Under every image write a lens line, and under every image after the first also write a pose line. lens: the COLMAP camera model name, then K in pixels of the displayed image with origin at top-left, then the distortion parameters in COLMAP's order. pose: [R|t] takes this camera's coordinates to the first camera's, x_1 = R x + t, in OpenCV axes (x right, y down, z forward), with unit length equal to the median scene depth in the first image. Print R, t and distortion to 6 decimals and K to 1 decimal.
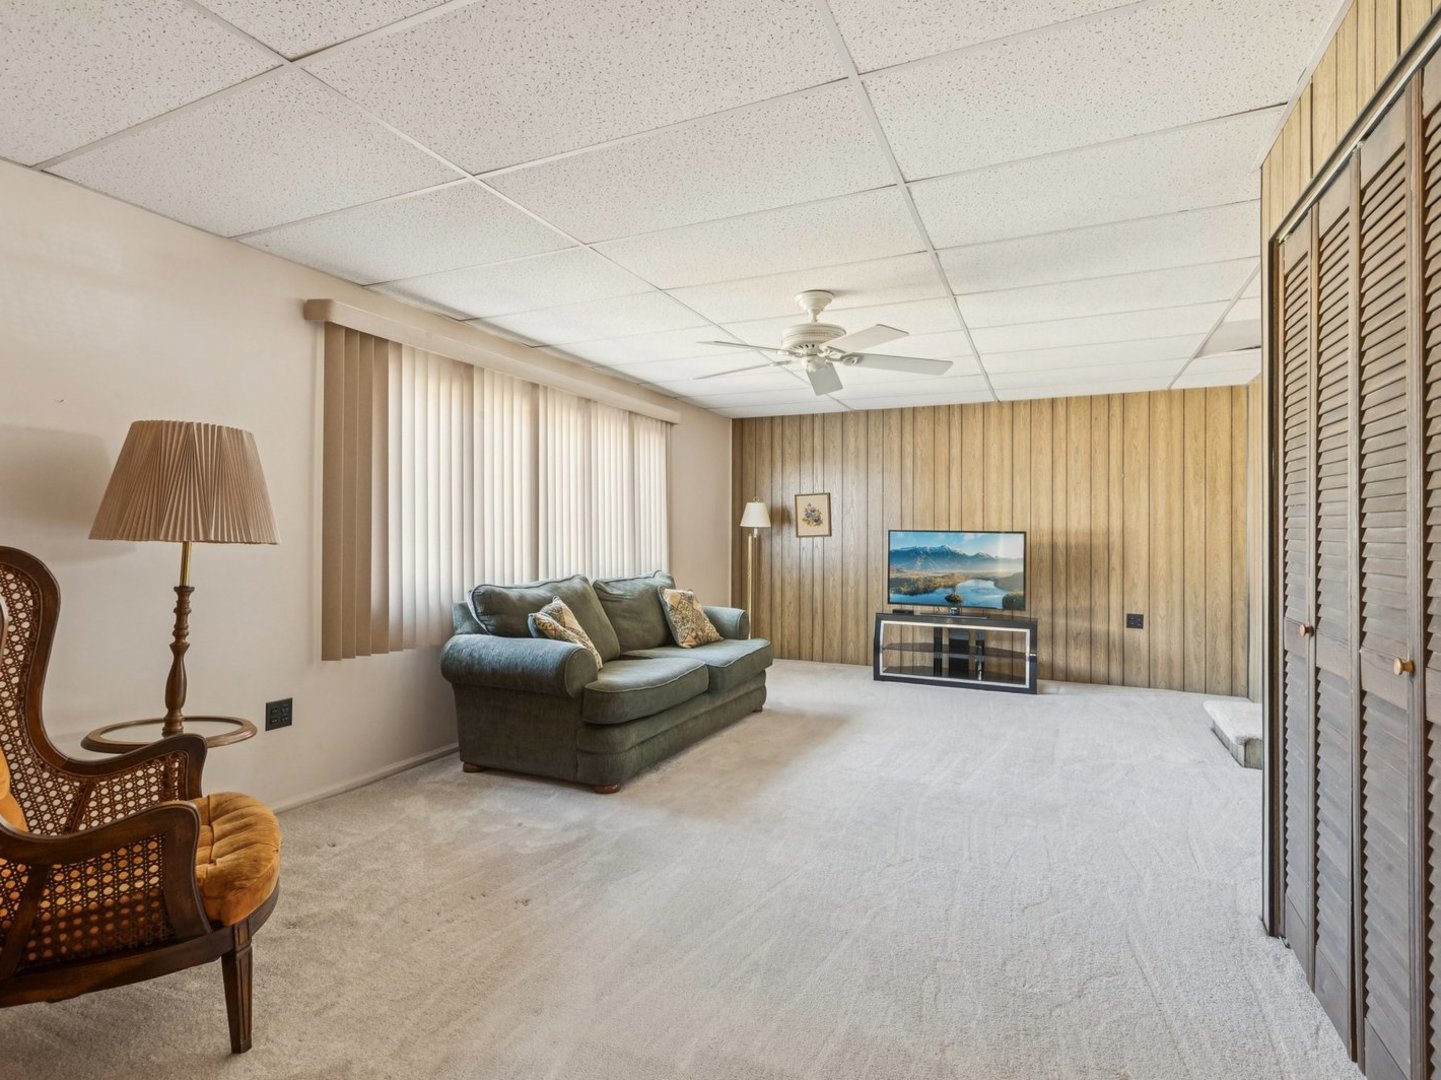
lens RADIAL K [[746.2, 0, 719.2], [0, 746.2, 540.6], [0, 0, 1]] dist [0.016448, 0.000291]
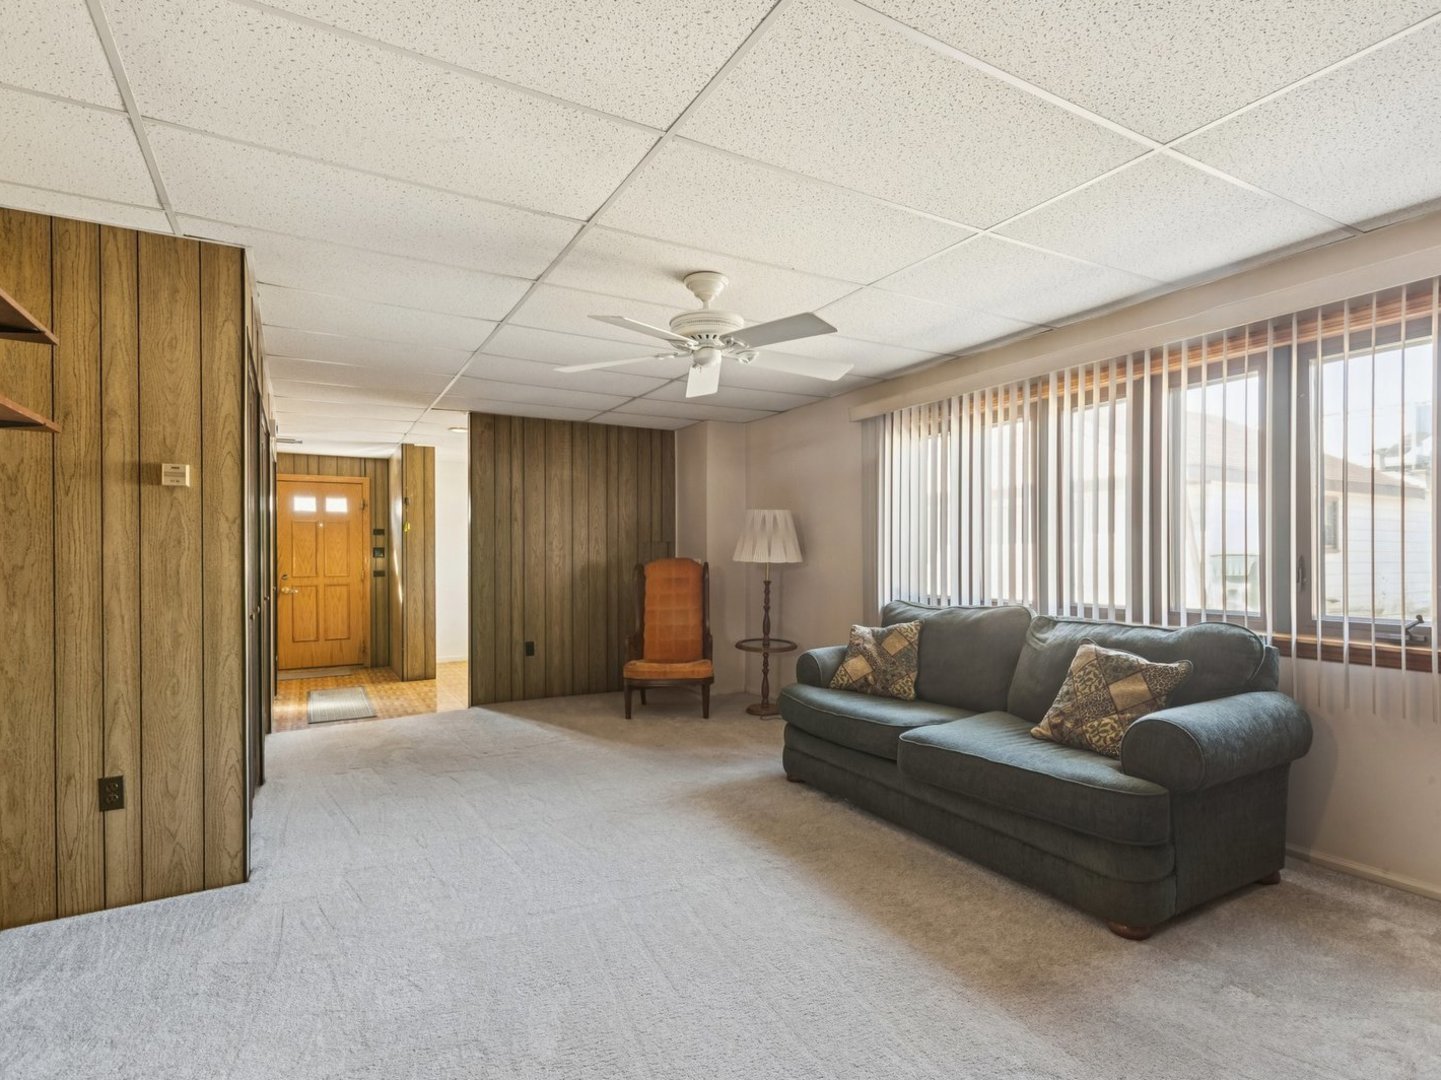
lens RADIAL K [[746.2, 0, 719.7], [0, 746.2, 553.1], [0, 0, 1]] dist [0.016448, 0.000291]
pose [[-0.579598, -0.005416, -0.814884, 0.662409], [-0.001531, 0.999983, -0.005557, -0.005416], [0.814901, -0.001974, -0.579597, 1.226075]]
